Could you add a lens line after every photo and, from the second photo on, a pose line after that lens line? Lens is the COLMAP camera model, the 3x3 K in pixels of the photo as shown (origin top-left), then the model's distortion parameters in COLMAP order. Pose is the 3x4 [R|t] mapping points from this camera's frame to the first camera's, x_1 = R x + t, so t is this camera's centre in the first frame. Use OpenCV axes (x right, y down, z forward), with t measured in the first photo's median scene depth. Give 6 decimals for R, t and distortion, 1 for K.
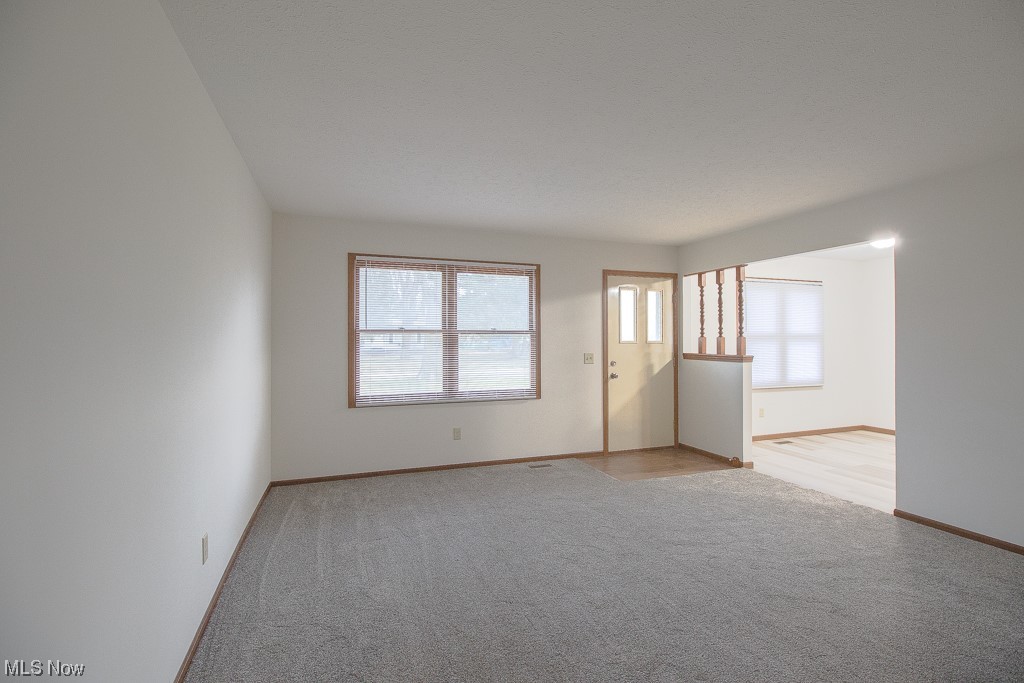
lens RADIAL K [[473.6, 0, 515.1], [0, 473.6, 334.6], [0, 0, 1]] dist [0.001461, -0.011406]
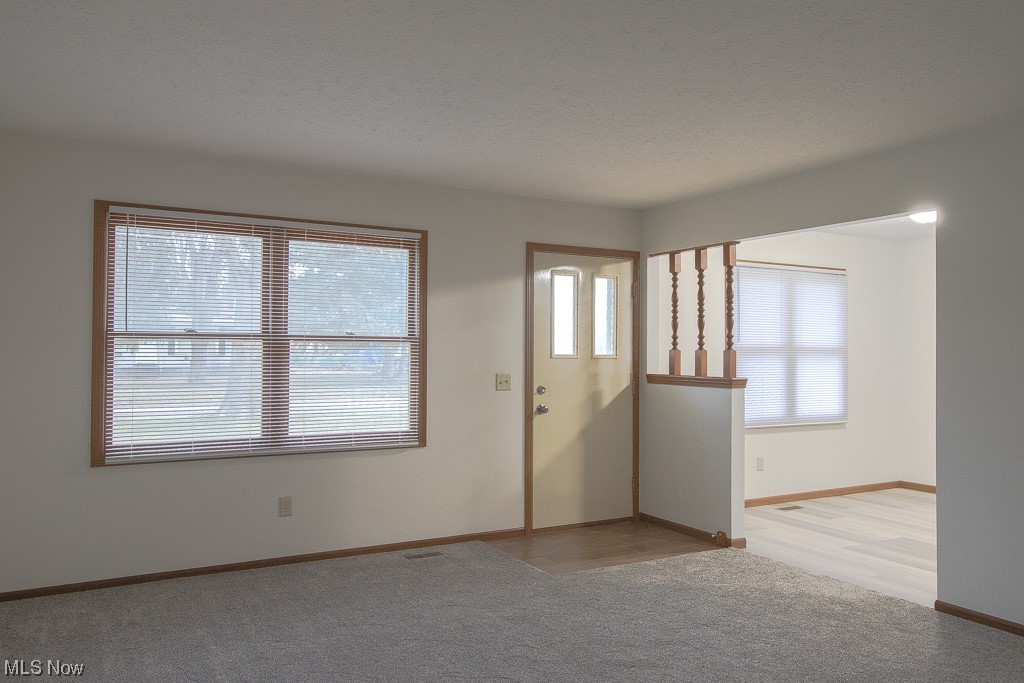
lens RADIAL K [[769.3, 0, 517.1], [0, 769.3, 337.4], [0, 0, 1]] dist [0.010547, -0.000264]
pose [[0.986483, 0.011126, 0.163488, 0.005808], [-0.009791, 0.999912, -0.008969, -0.000180], [-0.163573, 0.007247, 0.986505, -0.017815]]
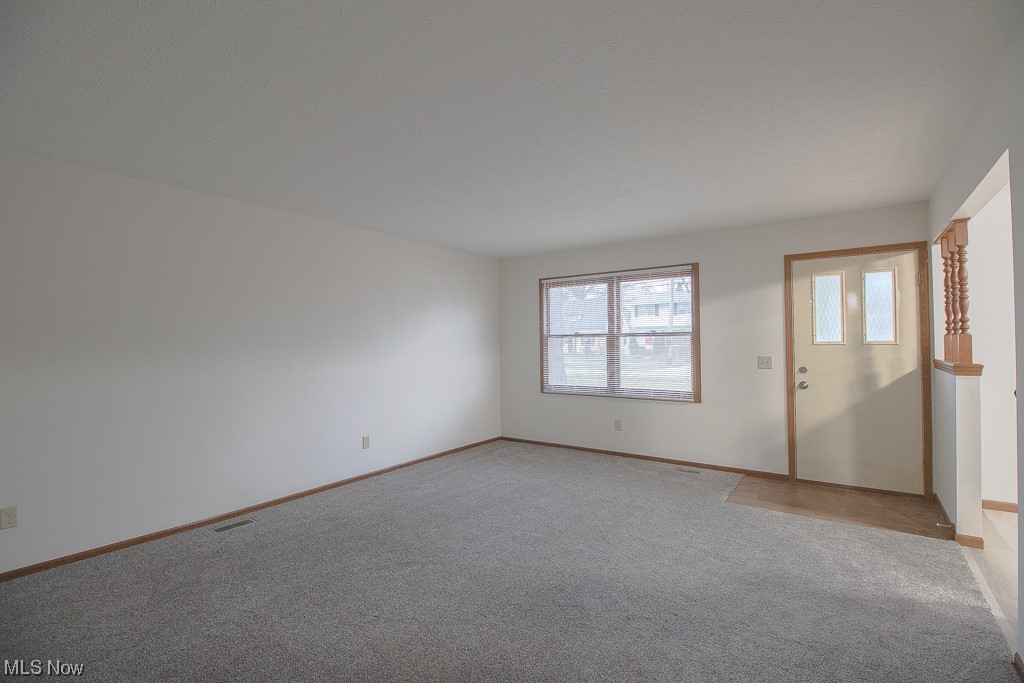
lens RADIAL K [[473.6, 0, 515.1], [0, 473.6, 334.6], [0, 0, 1]] dist [0.001461, -0.011406]
pose [[0.556582, -0.019323, -0.830568, 0.666015], [0.017811, 0.999777, -0.011324, 0.001851], [0.830602, -0.008491, 0.556802, 0.165502]]
